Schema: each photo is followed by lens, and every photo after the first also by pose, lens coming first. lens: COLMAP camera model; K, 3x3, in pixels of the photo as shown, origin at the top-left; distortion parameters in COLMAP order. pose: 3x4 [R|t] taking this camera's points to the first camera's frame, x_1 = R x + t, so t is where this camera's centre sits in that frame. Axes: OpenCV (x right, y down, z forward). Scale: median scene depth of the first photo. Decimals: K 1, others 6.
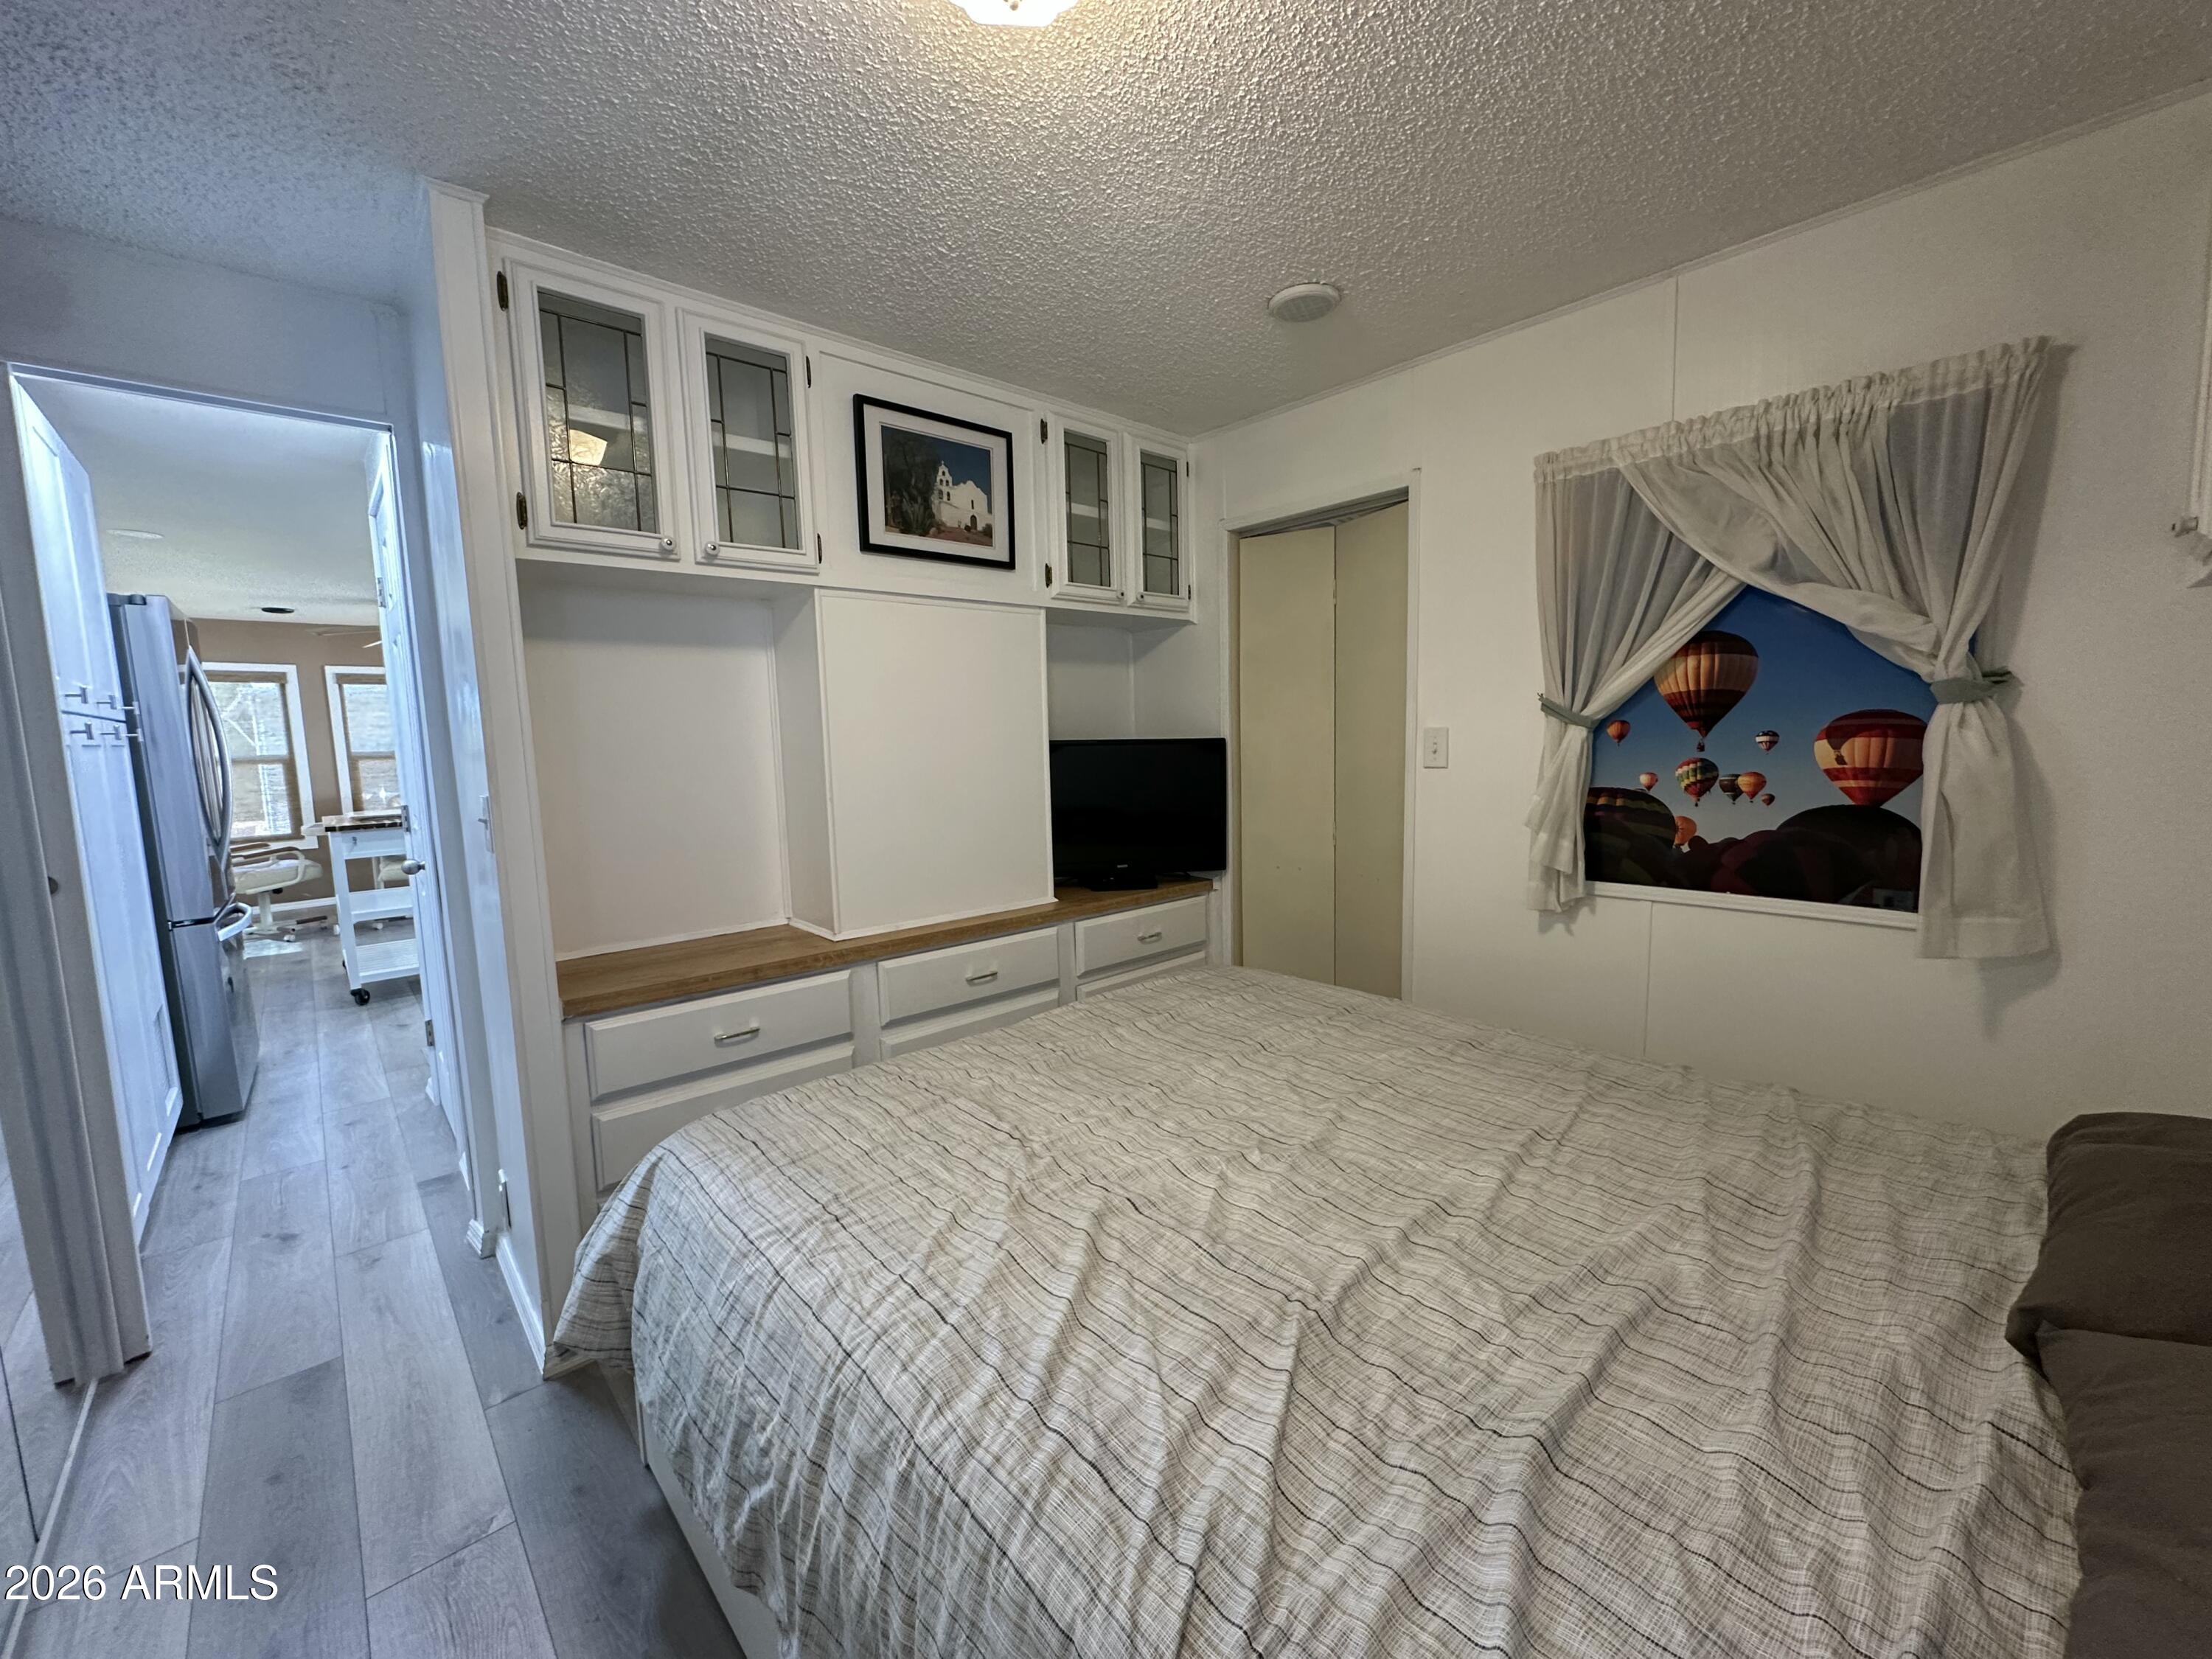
lens RADIAL K [[882.9, 0, 1103.6], [0, 882.9, 822.9], [0, 0, 1]] dist [-0.009653, 0.000270]
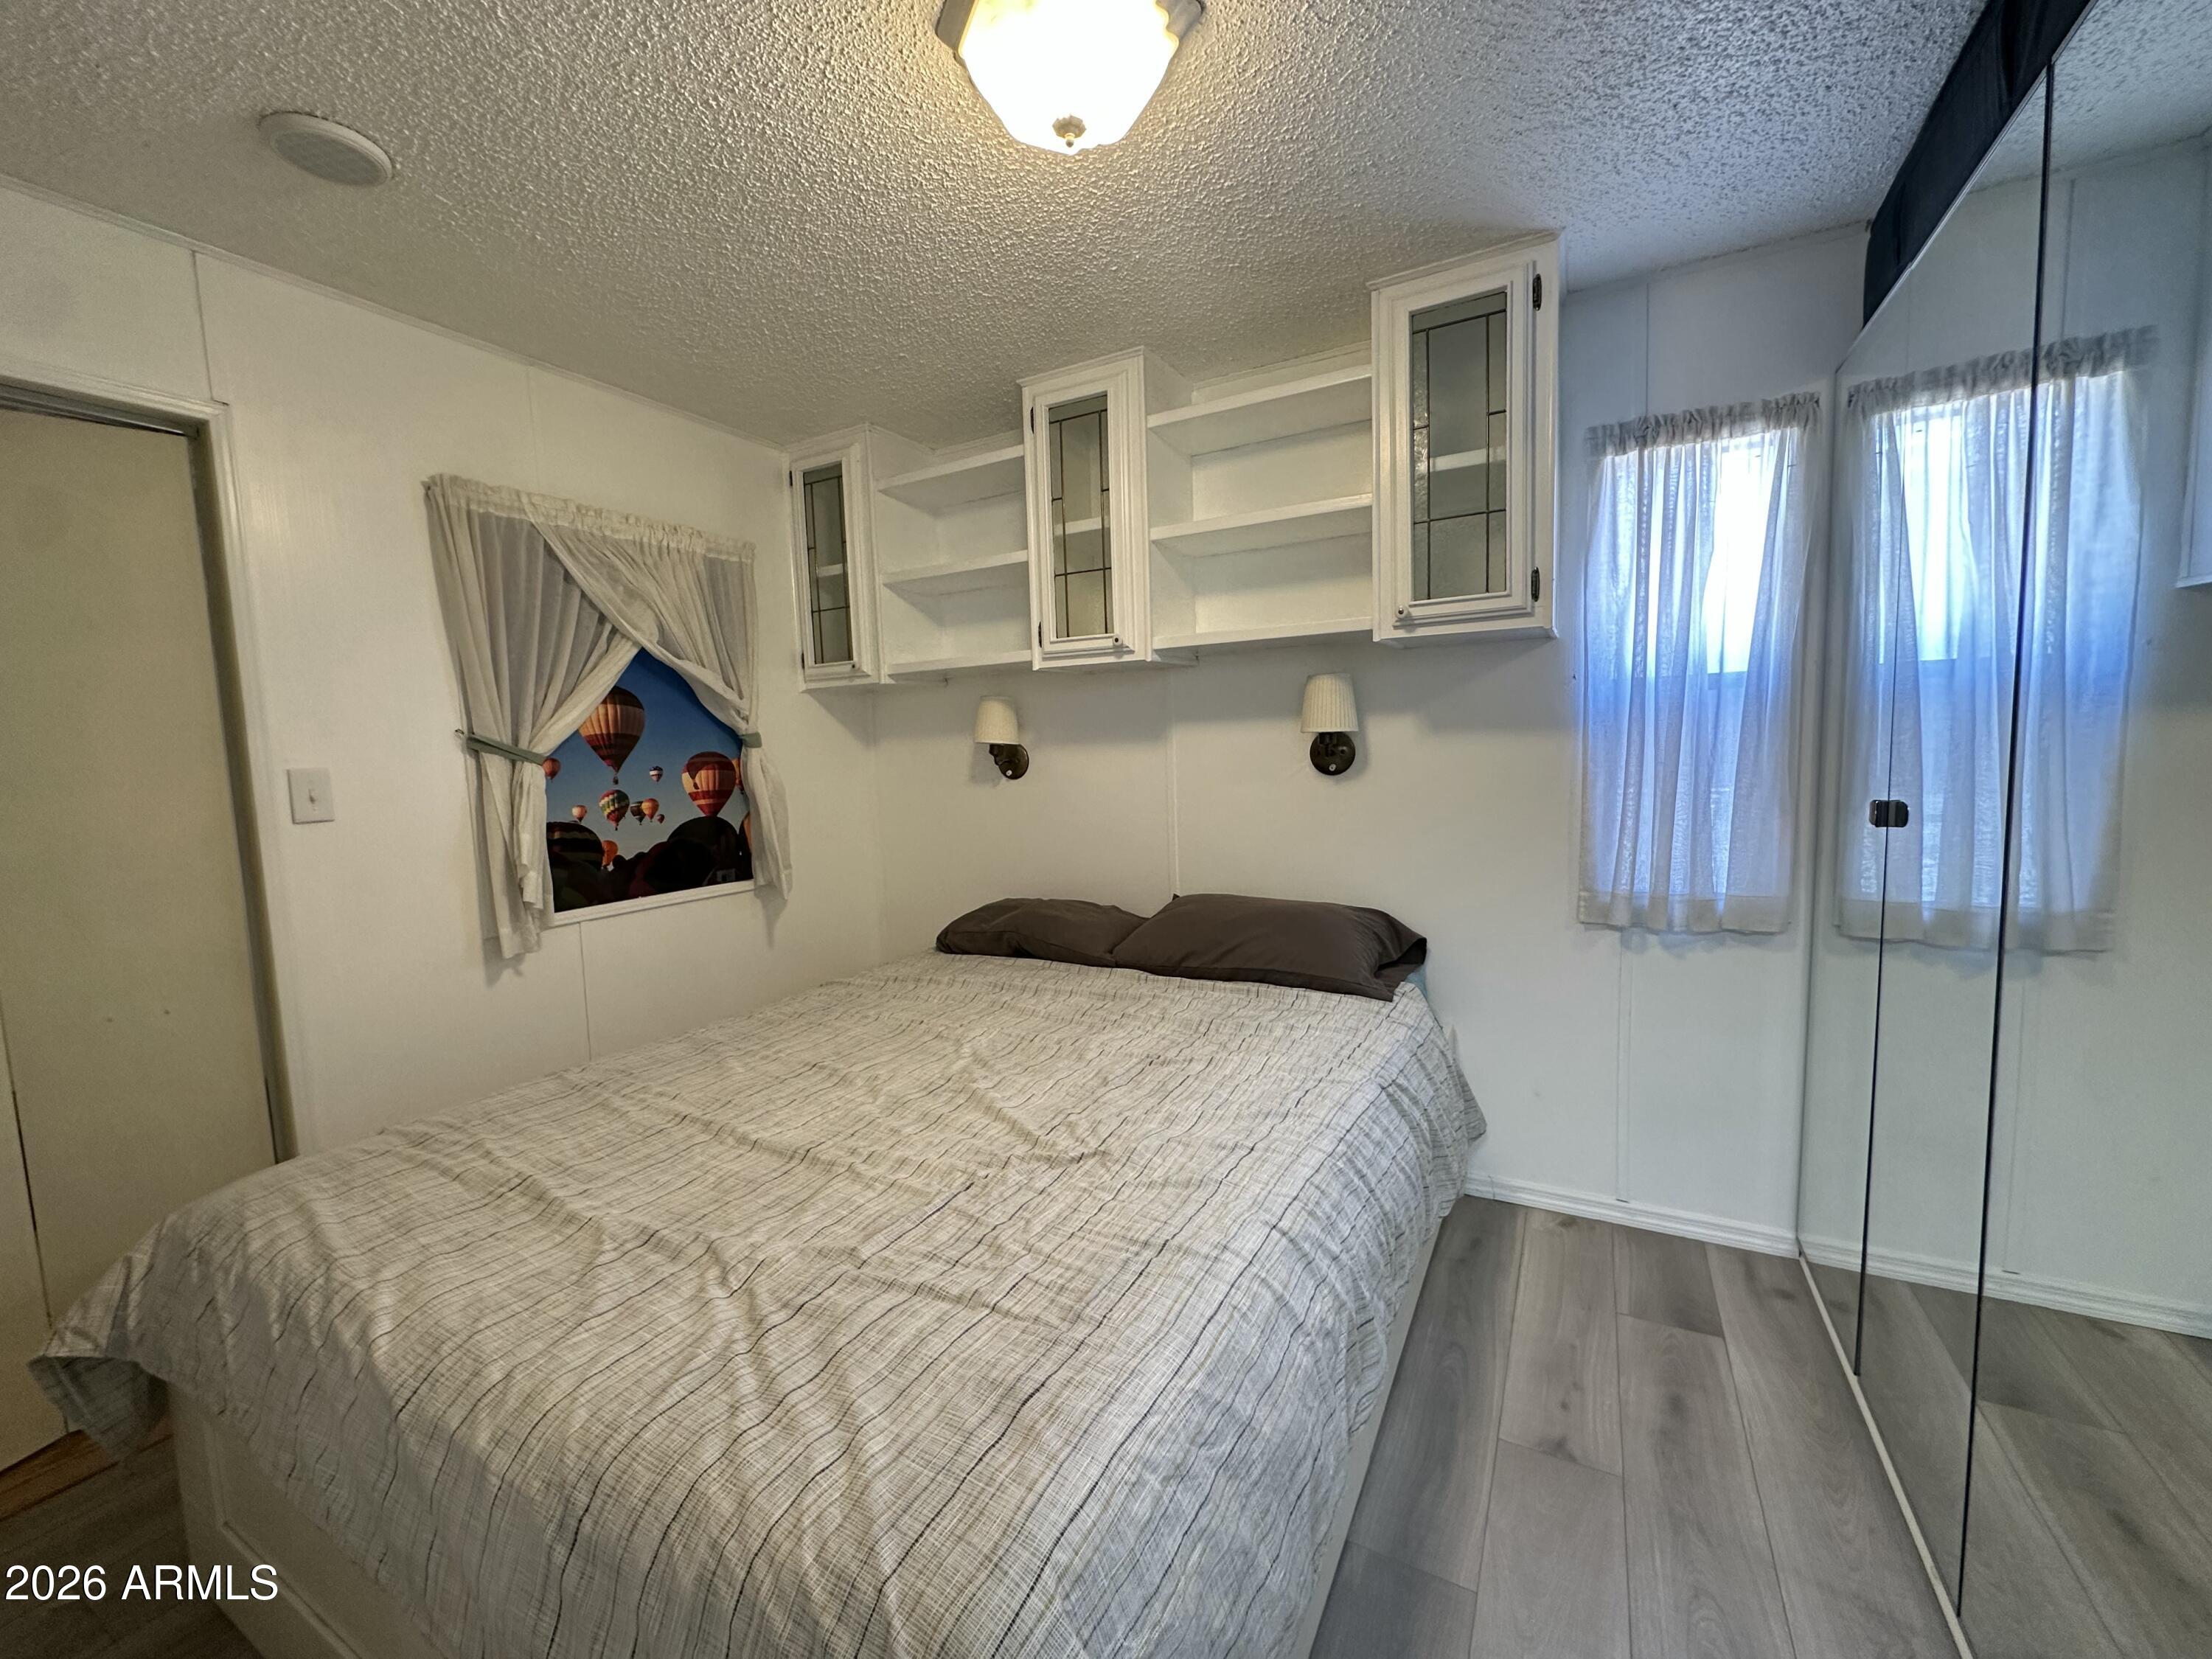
lens RADIAL K [[882.9, 0, 1103.6], [0, 882.9, 822.9], [0, 0, 1]] dist [-0.009653, 0.000270]
pose [[-0.318318, -0.042084, 0.947050, -0.681466], [0.138414, 0.986245, 0.090349, -0.046337], [-0.937825, 0.159845, -0.308114, 0.763703]]
